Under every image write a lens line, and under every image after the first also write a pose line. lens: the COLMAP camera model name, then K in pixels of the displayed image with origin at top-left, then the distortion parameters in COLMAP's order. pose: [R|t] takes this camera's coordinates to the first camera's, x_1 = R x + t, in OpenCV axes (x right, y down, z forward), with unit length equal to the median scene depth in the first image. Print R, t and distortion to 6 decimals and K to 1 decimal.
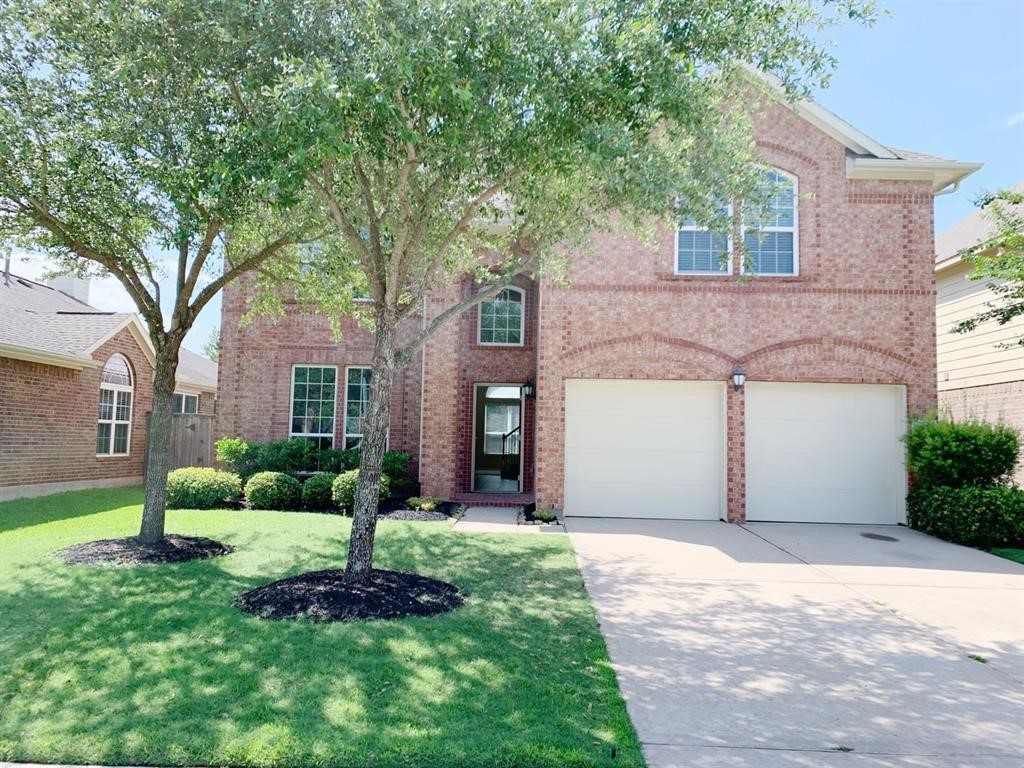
lens RADIAL K [[787.3, 0, 516.0], [0, 787.3, 380.1], [0, 0, 1]] dist [0.030649, -0.025144]
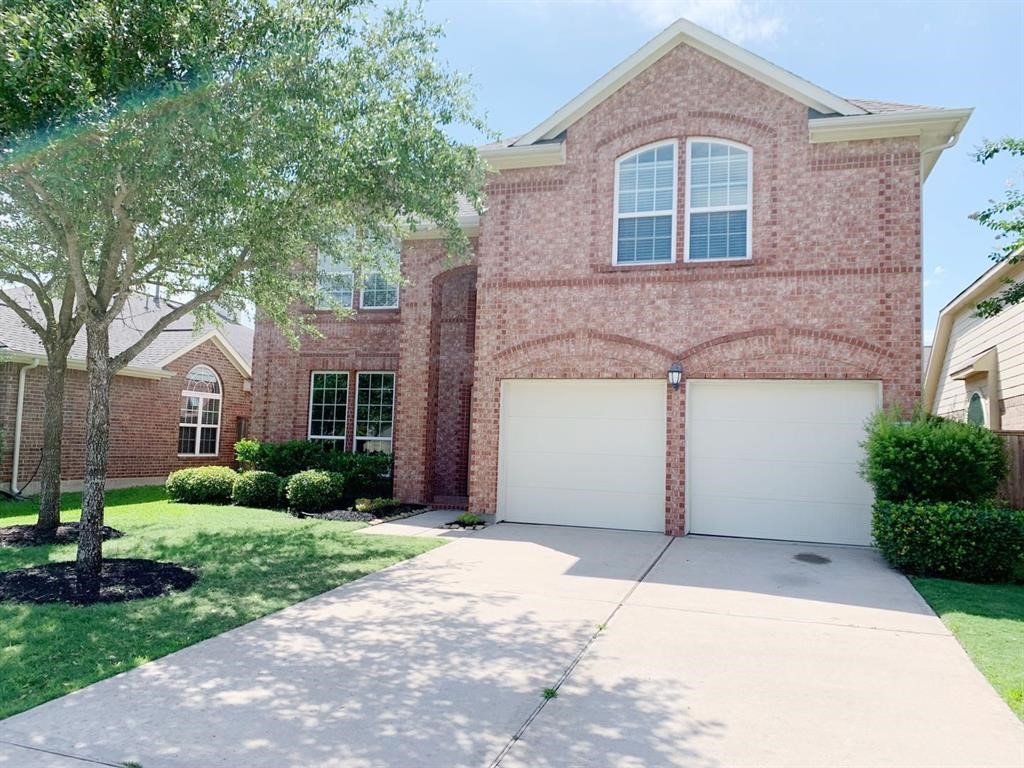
lens RADIAL K [[787.3, 0, 516.0], [0, 787.3, 380.1], [0, 0, 1]] dist [0.030649, -0.025144]
pose [[0.955292, -0.016302, -0.295214, 0.367095], [0.013377, 0.999839, -0.011924, 0.010705], [0.295361, 0.007442, 0.955357, 0.079347]]
